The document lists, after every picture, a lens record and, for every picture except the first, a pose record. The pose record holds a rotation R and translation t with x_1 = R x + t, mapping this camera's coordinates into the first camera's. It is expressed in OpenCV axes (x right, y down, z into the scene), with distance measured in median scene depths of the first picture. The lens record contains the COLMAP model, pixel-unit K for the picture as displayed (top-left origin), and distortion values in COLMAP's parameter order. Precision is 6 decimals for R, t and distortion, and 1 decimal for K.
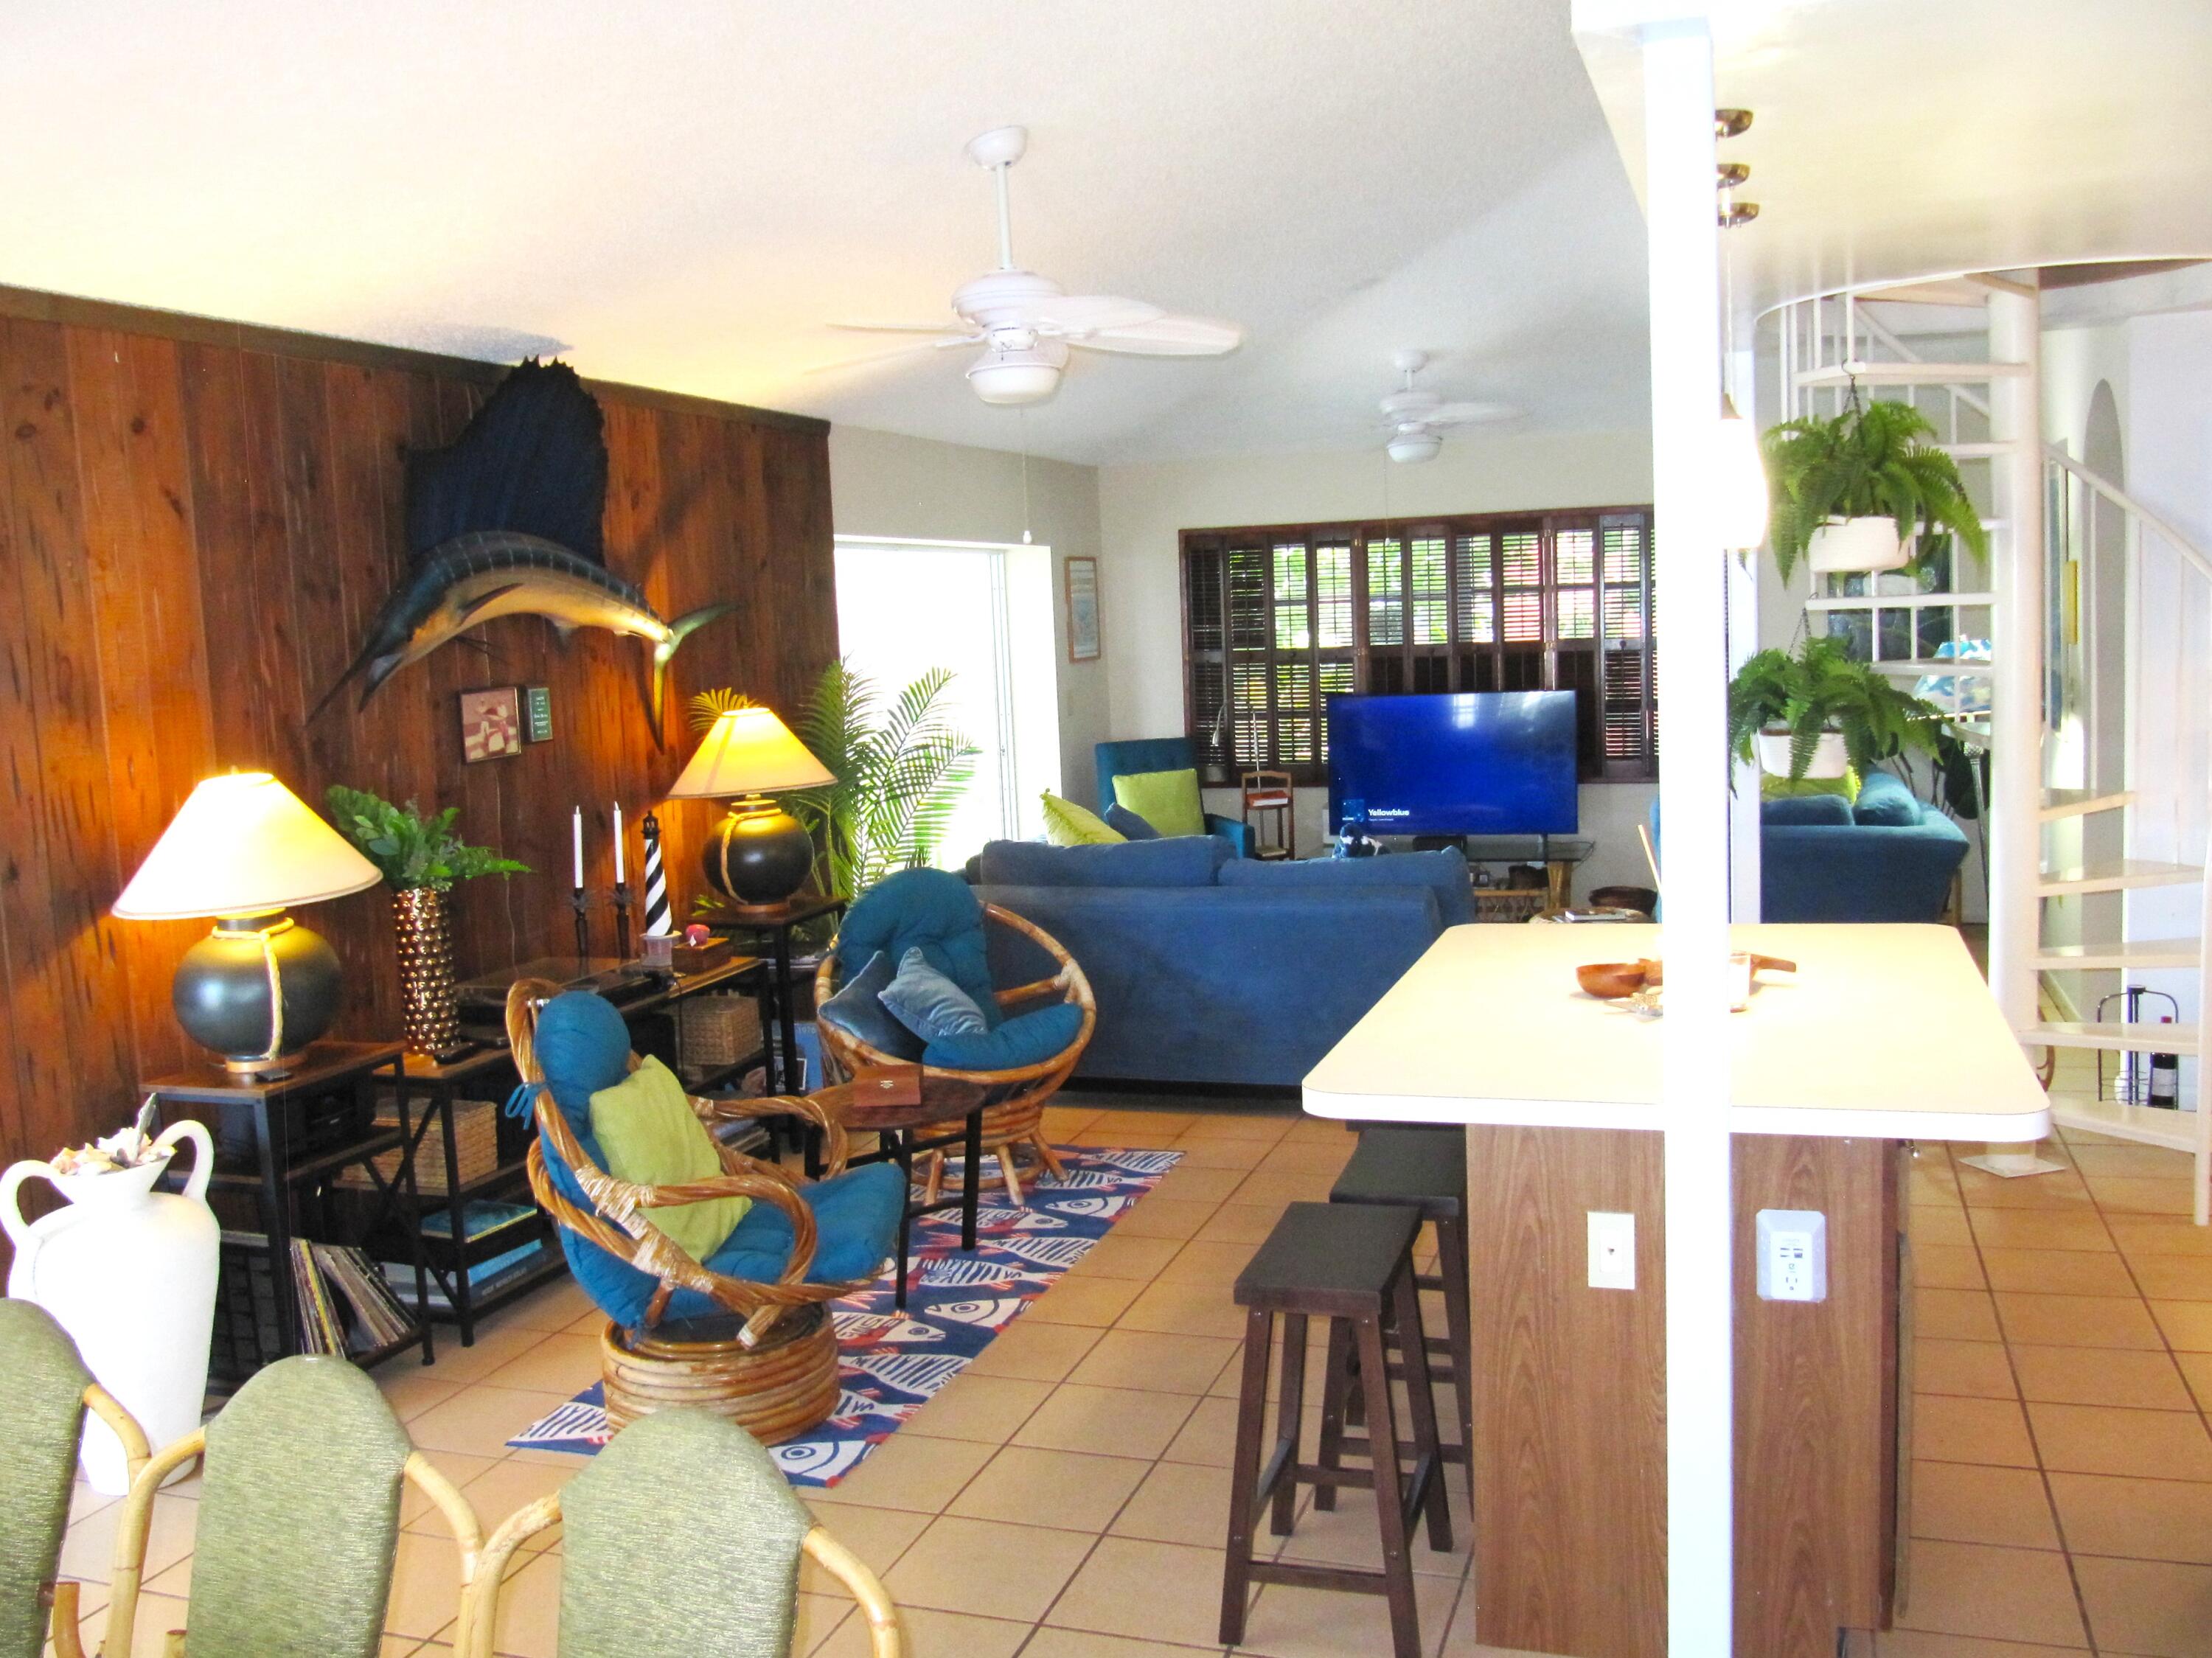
lens RADIAL K [[1906.7, 0, 1106.0], [0, 1906.7, 829.0], [0, 0, 1]] dist [-0.080161, 0.002120]
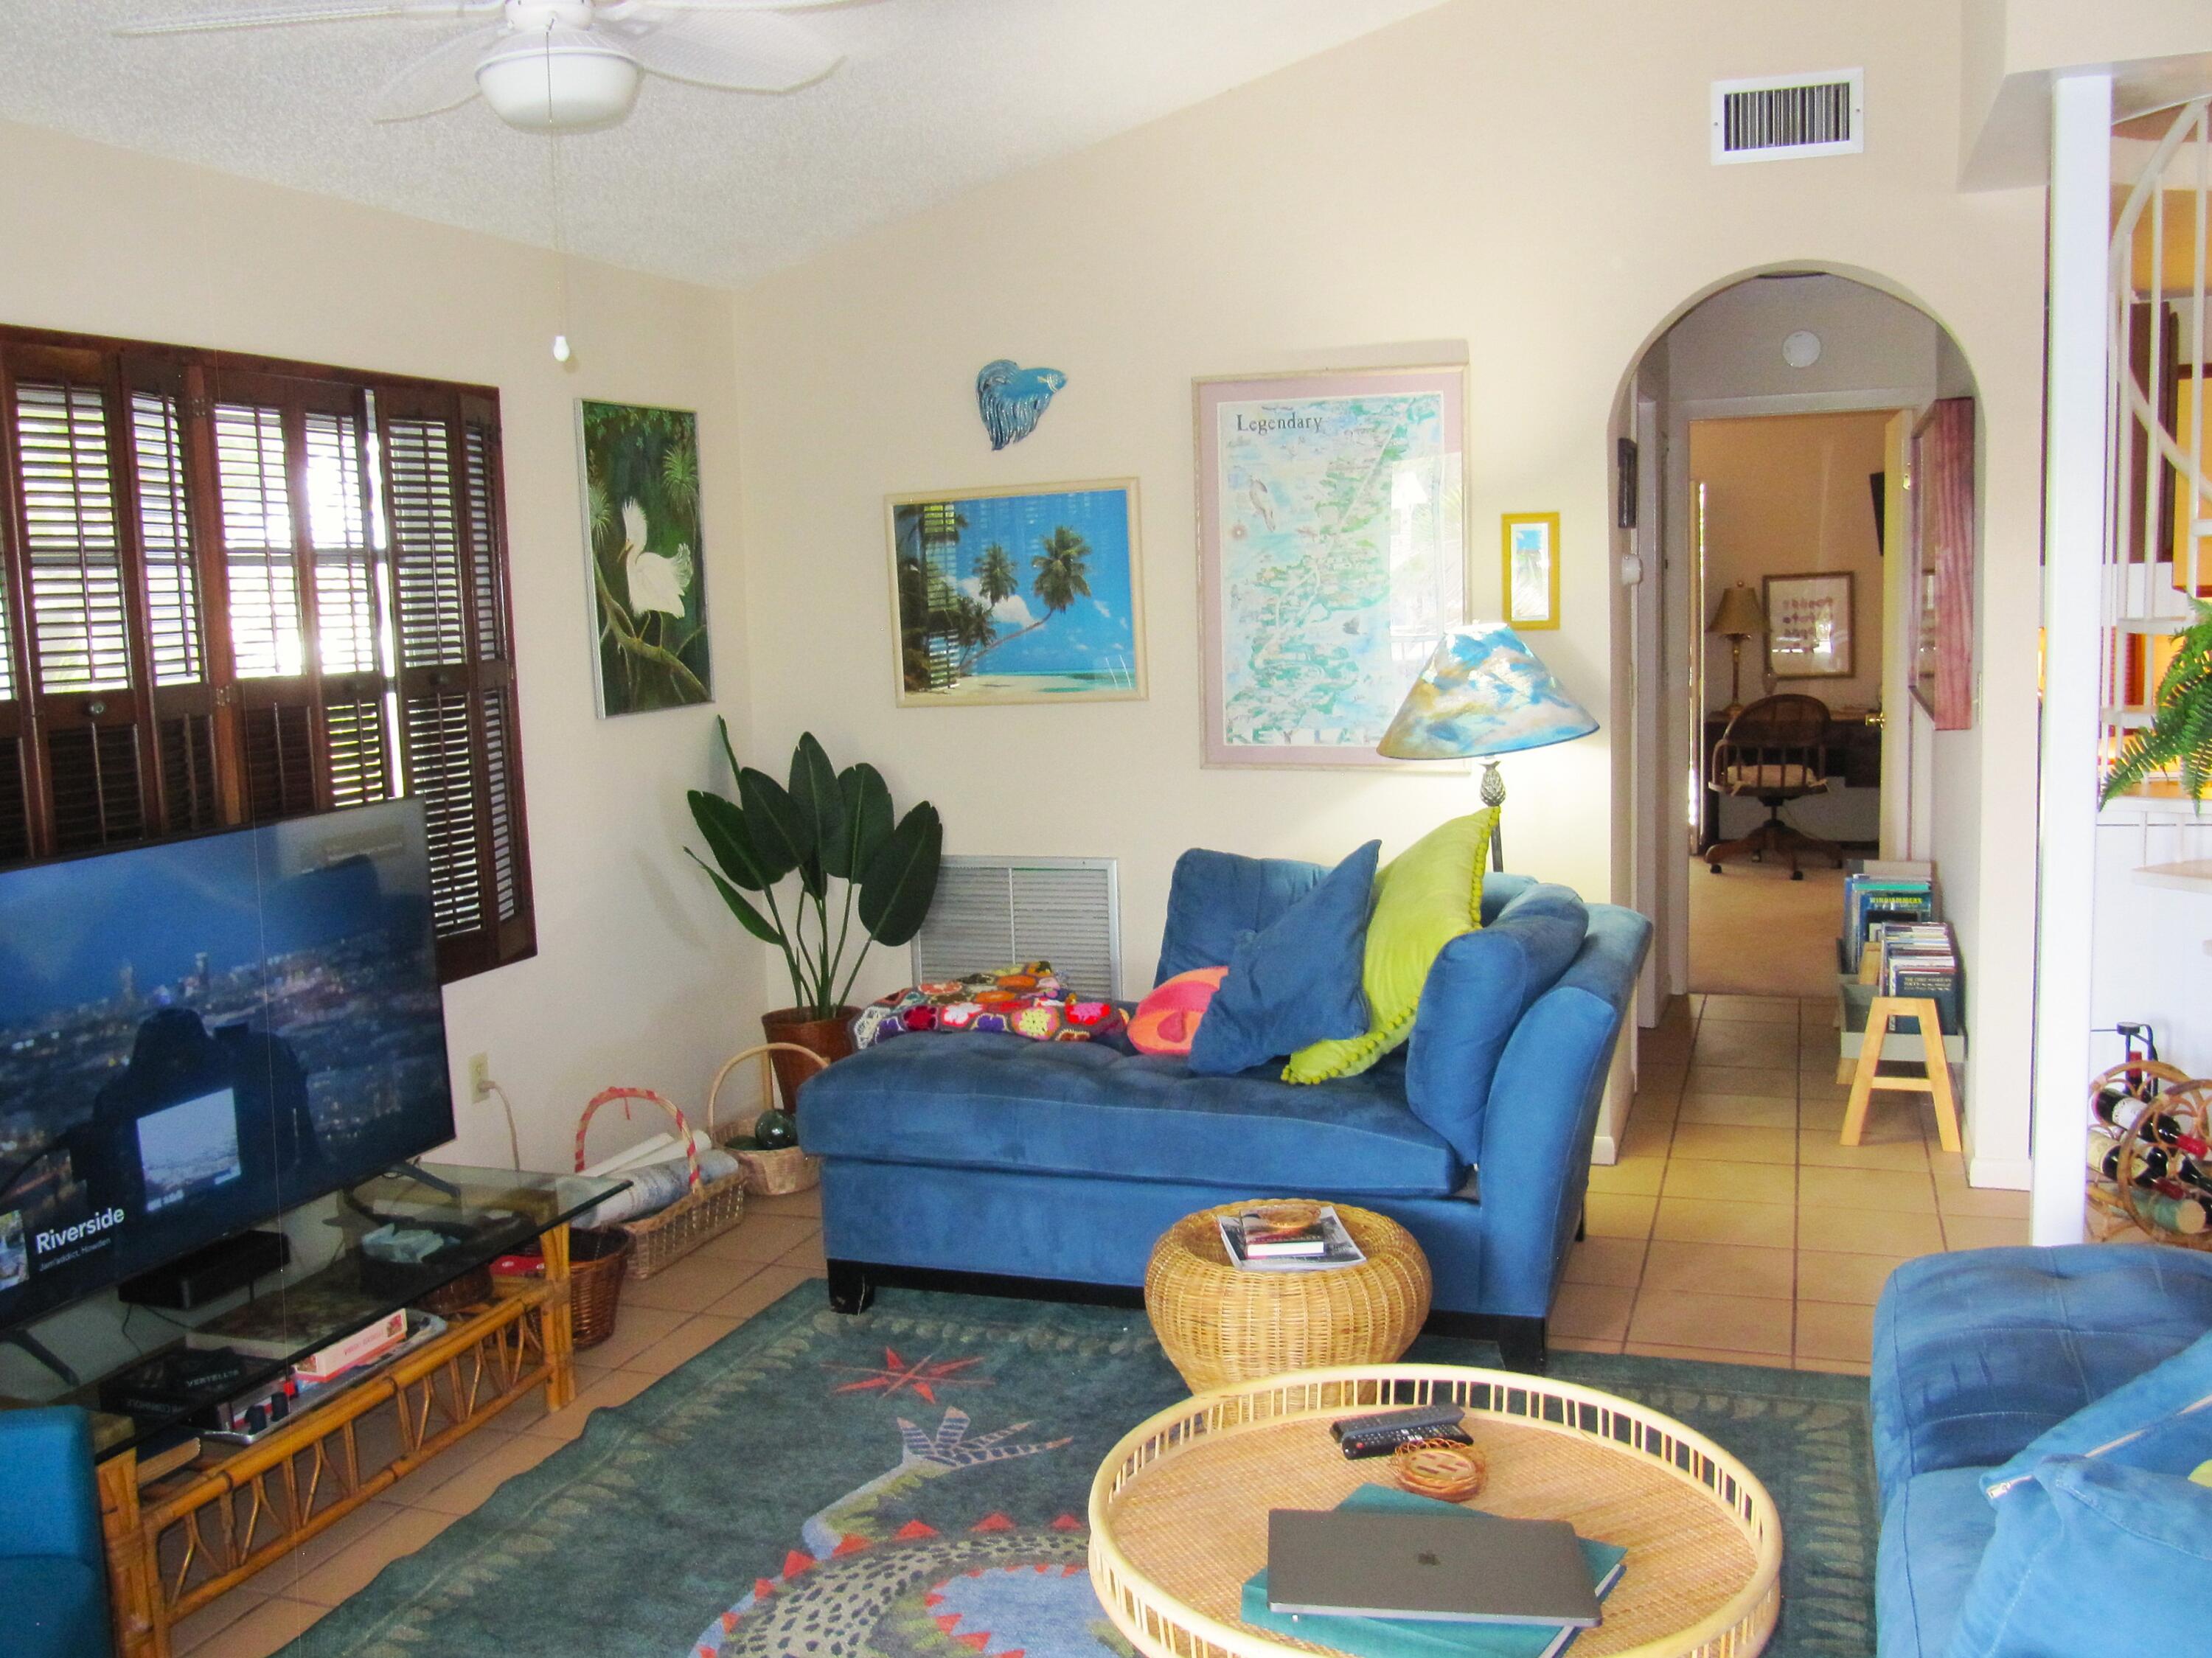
lens RADIAL K [[1906.7, 0, 1106.0], [0, 1906.7, 829.0], [0, 0, 1]] dist [-0.080161, 0.002120]
pose [[0.011125, -0.079708, 0.996756, -0.191531], [0.149146, 0.985799, 0.077167, -0.070206], [-0.988753, 0.147804, 0.022855, 0.810629]]
